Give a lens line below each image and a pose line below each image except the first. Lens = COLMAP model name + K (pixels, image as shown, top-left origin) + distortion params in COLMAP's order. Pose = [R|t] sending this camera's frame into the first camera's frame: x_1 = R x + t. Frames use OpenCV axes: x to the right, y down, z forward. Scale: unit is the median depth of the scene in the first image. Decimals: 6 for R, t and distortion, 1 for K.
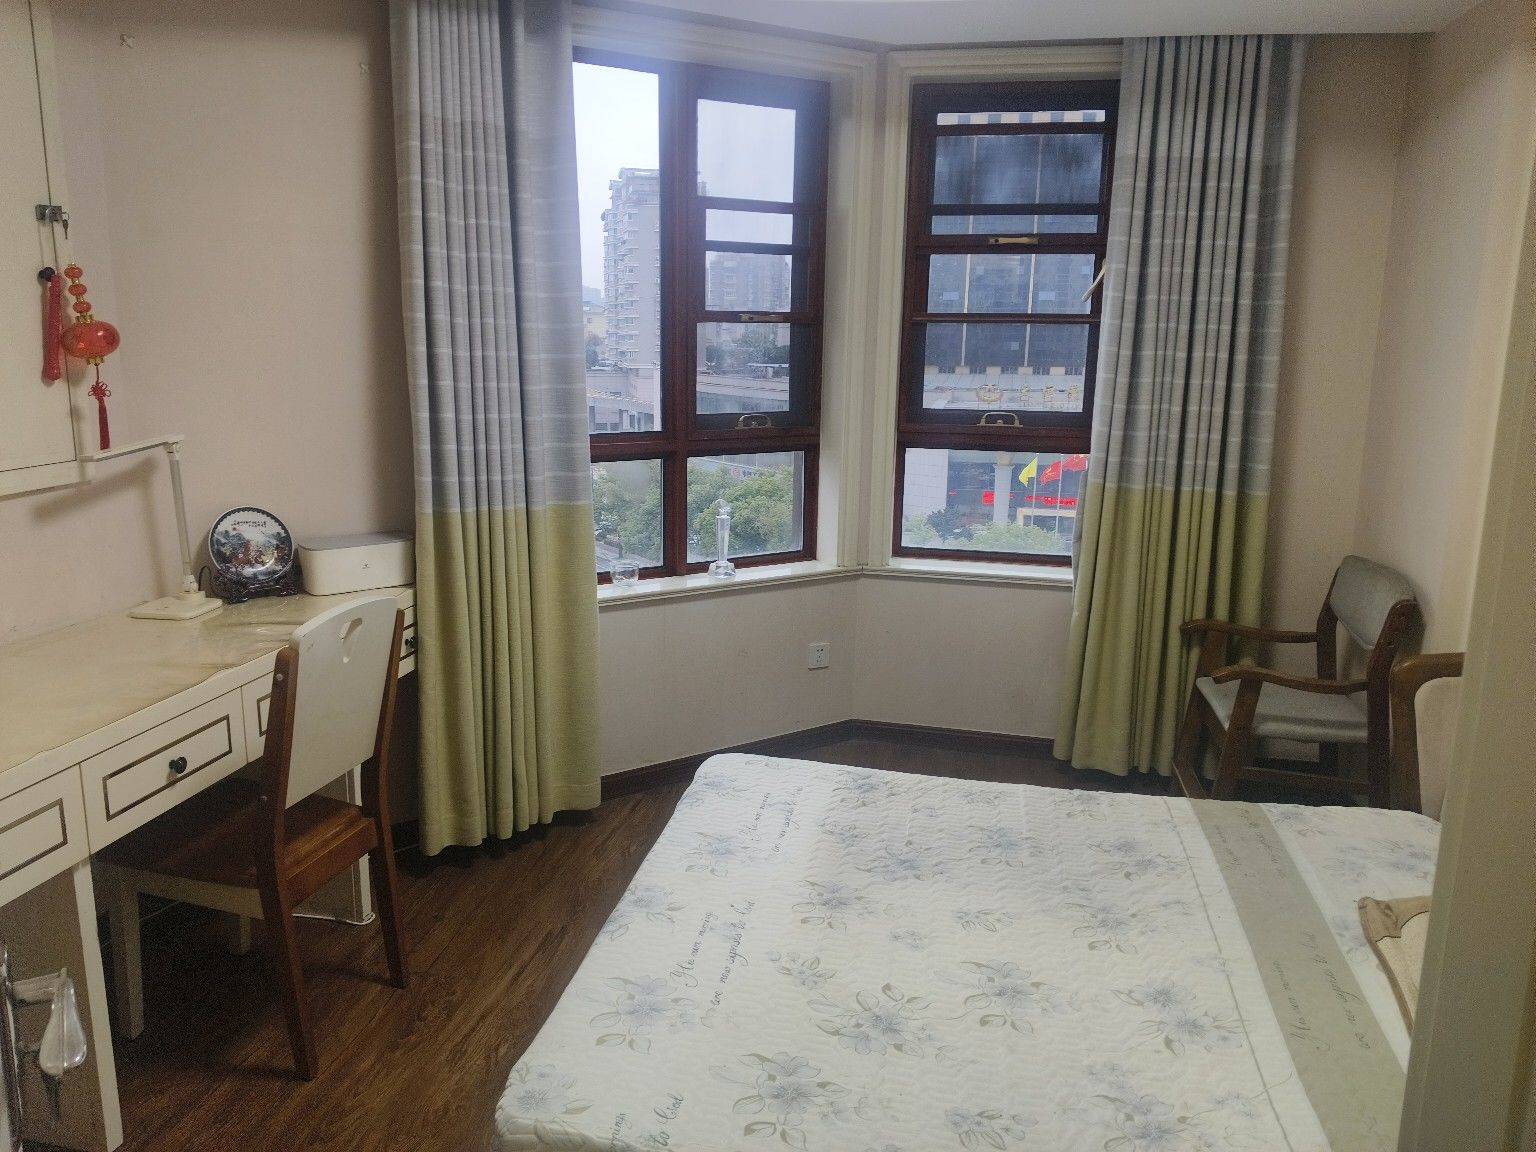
lens RADIAL K [[1172.7, 0, 762.5], [0, 1172.7, 566.5], [0, 0, 1]] dist [0.133482, -0.286563]
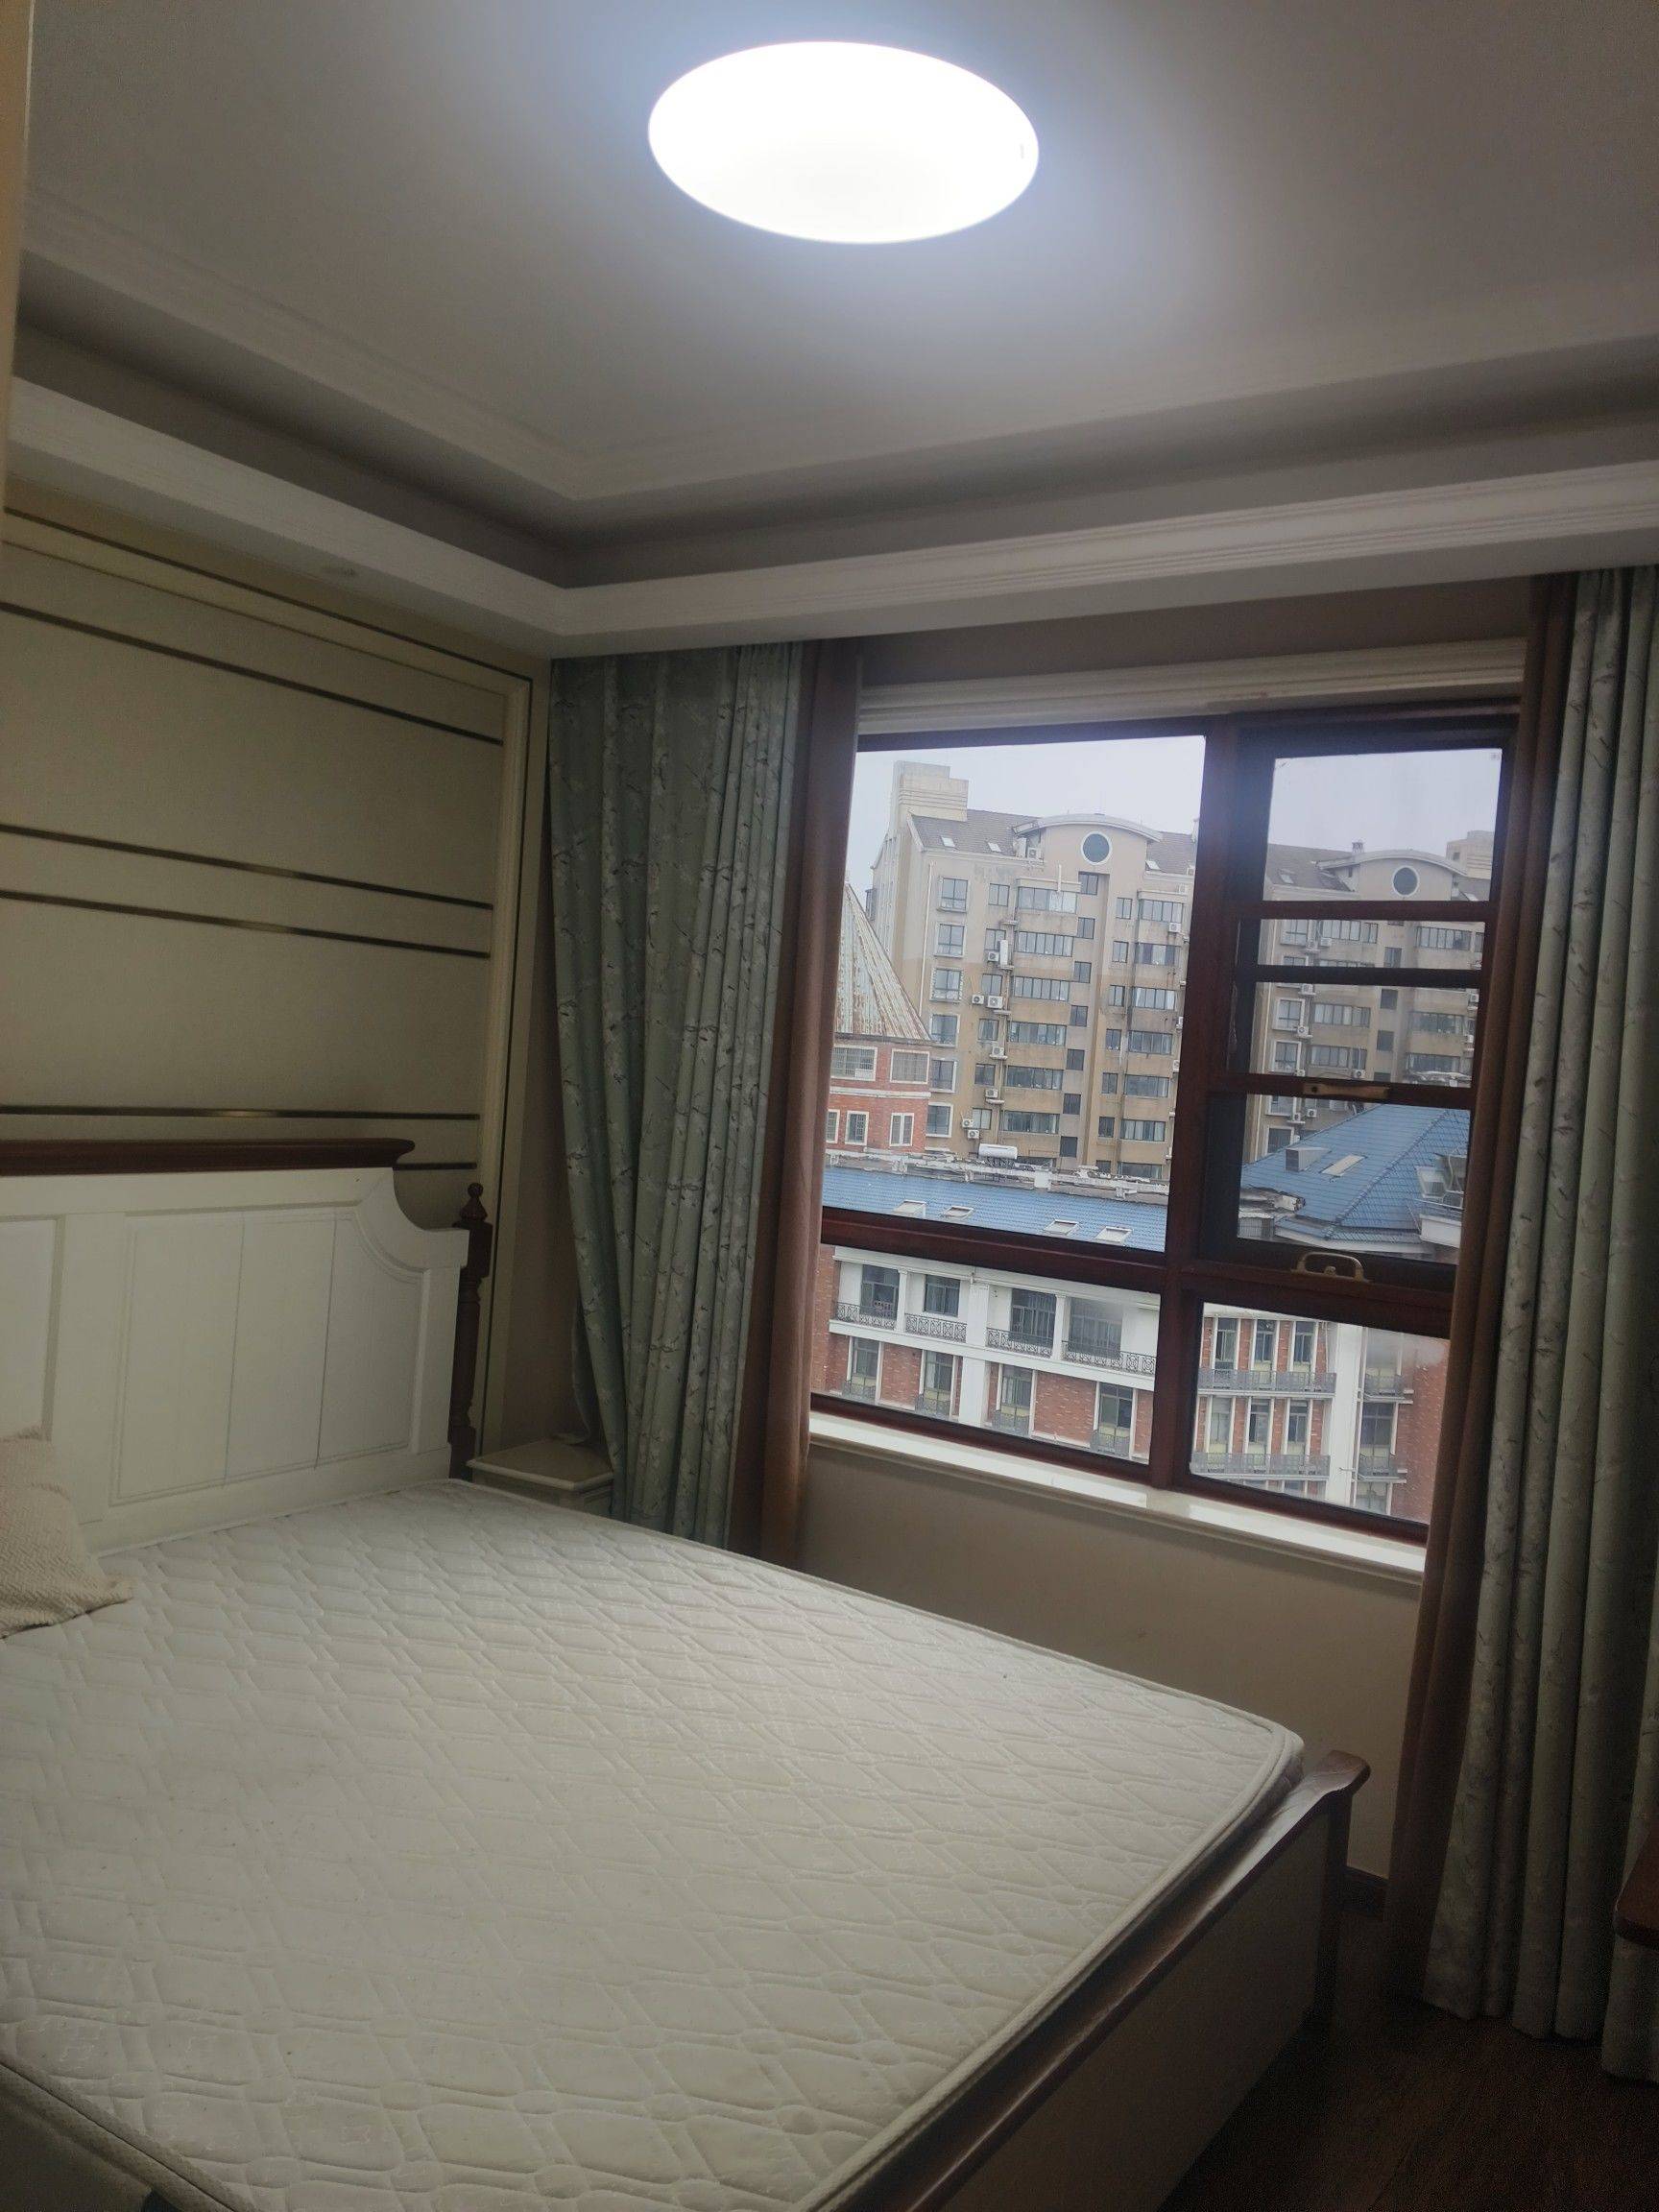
lens RADIAL K [[1688.9, 0, 873.6], [0, 1688.9, 1118.5], [0, 0, 1]] dist [0.133482, -0.286563]
pose [[0.409981, 0.026294, -0.911715, 0.695076], [-0.248700, 0.964931, -0.084007, -0.068431], [0.877533, 0.261185, 0.402143, 0.470563]]
